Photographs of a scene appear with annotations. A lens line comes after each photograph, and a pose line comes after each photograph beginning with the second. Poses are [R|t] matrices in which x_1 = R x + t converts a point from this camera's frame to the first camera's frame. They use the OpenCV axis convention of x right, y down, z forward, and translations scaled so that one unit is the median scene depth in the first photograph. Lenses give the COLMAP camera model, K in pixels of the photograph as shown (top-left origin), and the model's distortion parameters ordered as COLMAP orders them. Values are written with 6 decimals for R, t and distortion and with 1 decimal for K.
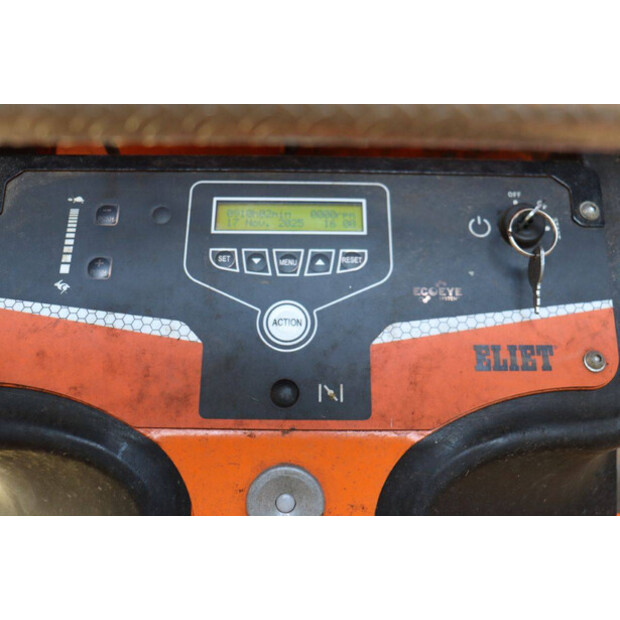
lens RADIAL K [[651.6, 0, 288.9], [0, 651.6, 311.9], [0, 0, 1]] dist [-0.081315, 0.000000]
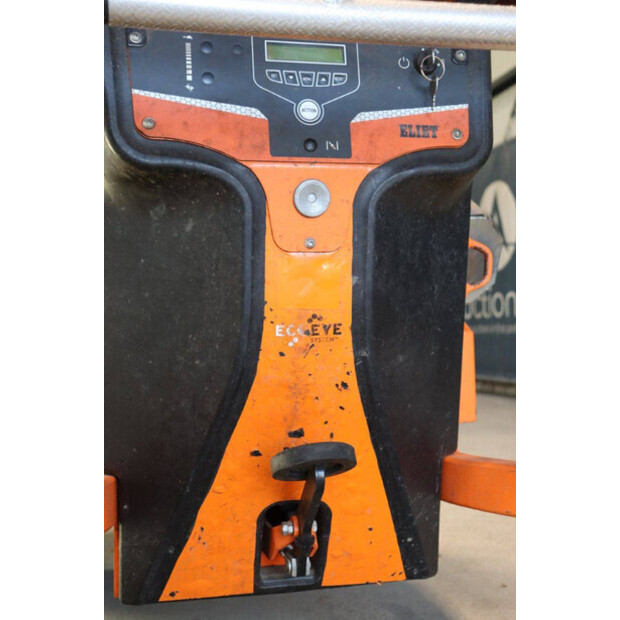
lens RADIAL K [[819.1, 0, 308.7], [0, 819.1, 311.4], [0, 0, 1]] dist [0.020464, 0.000000]
pose [[0.977464, -0.023831, 0.209754, -0.524225], [-0.016566, 0.981885, 0.188753, 0.140994], [-0.210453, -0.187974, 0.959362, -1.454520]]
